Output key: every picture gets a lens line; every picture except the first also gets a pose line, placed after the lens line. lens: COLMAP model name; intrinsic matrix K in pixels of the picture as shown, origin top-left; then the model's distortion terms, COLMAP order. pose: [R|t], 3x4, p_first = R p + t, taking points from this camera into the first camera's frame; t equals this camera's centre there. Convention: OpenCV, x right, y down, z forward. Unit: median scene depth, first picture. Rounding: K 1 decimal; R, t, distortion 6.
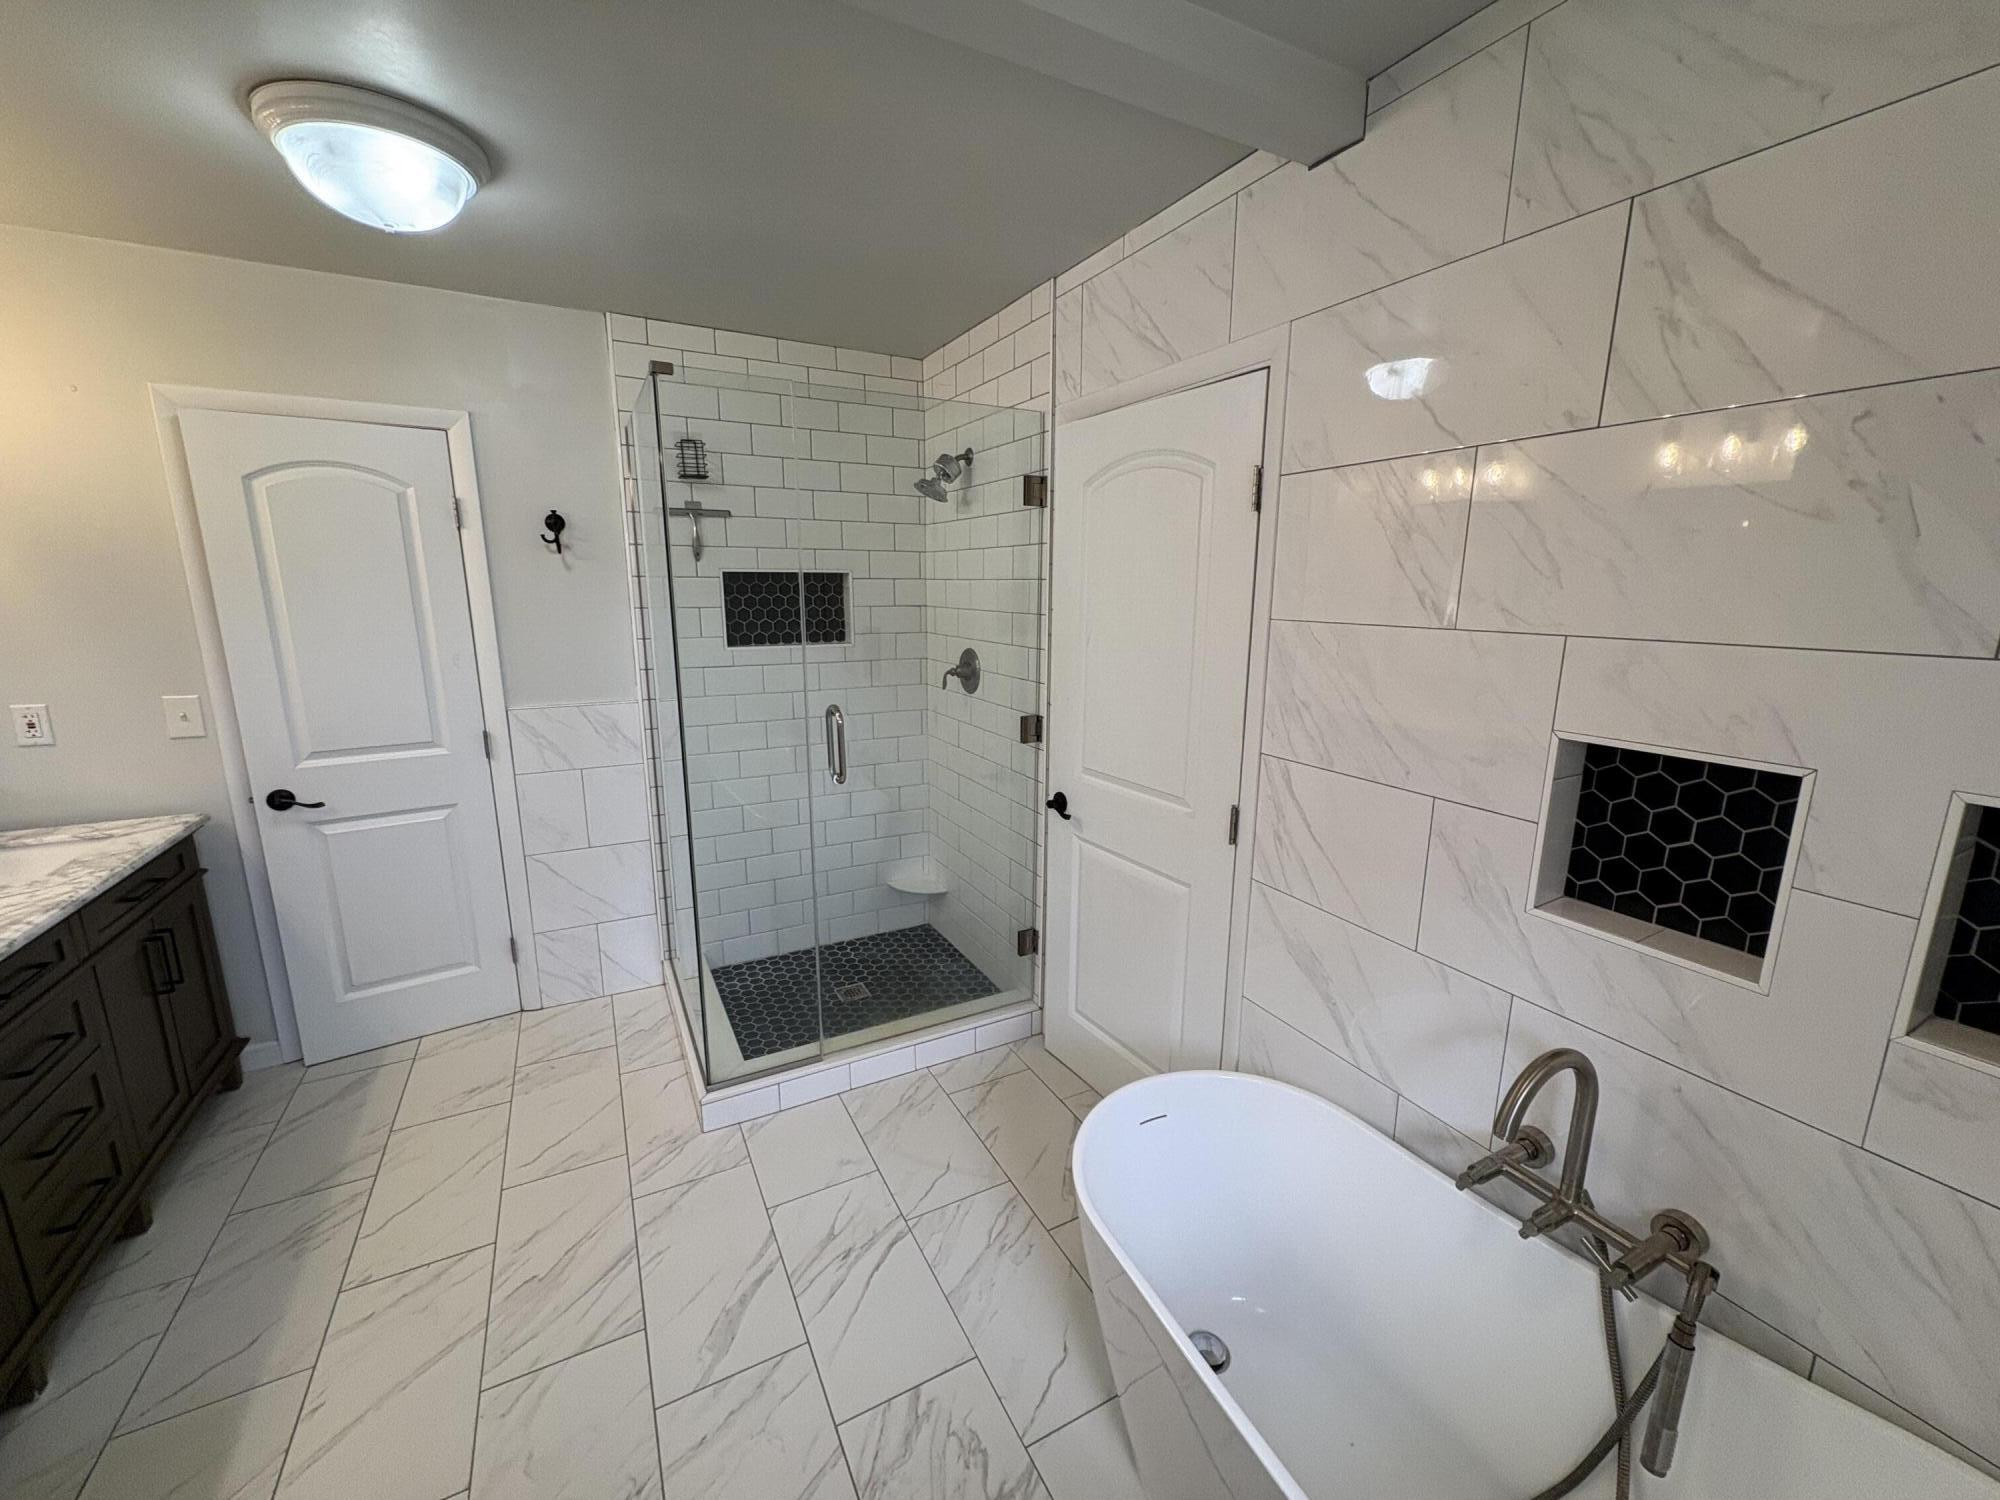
lens RADIAL K [[793.3, 0, 1001.3], [0, 793.3, 749.7], [0, 0, 1]] dist [0.000640, 0.000947]
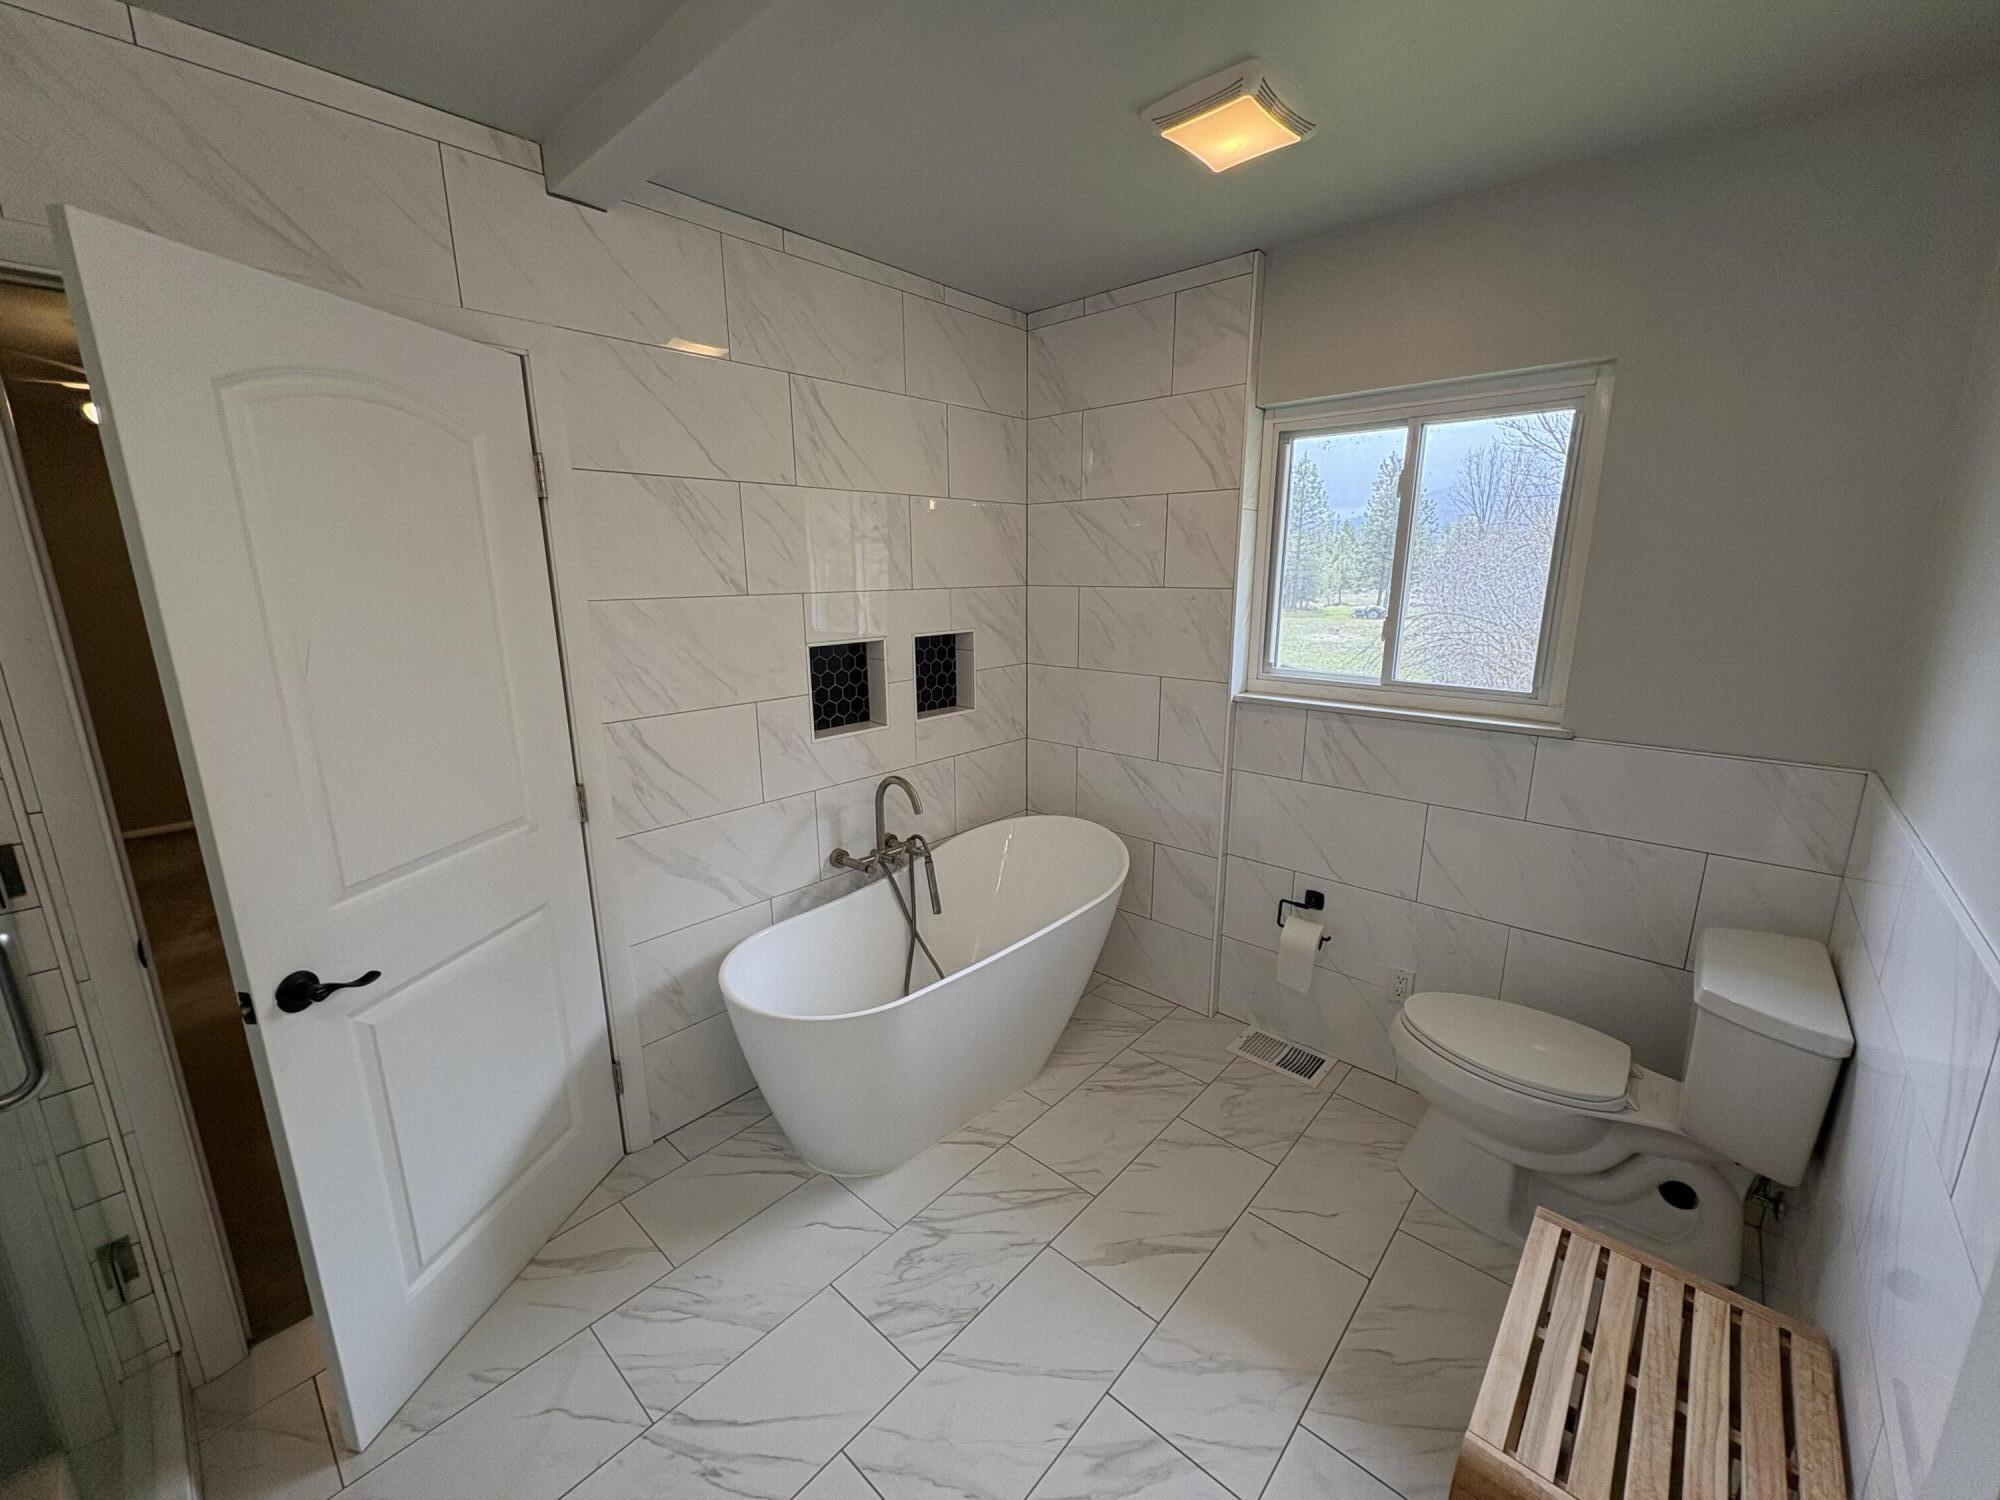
lens RADIAL K [[793.3, 0, 997.8], [0, 793.3, 746.3], [0, 0, 1]] dist [0.000640, 0.000947]
pose [[-0.333081, -0.212331, 0.918680, -1.079538], [0.197254, 0.937065, 0.288098, -0.216193], [-0.922035, 0.277173, -0.270235, 1.001582]]
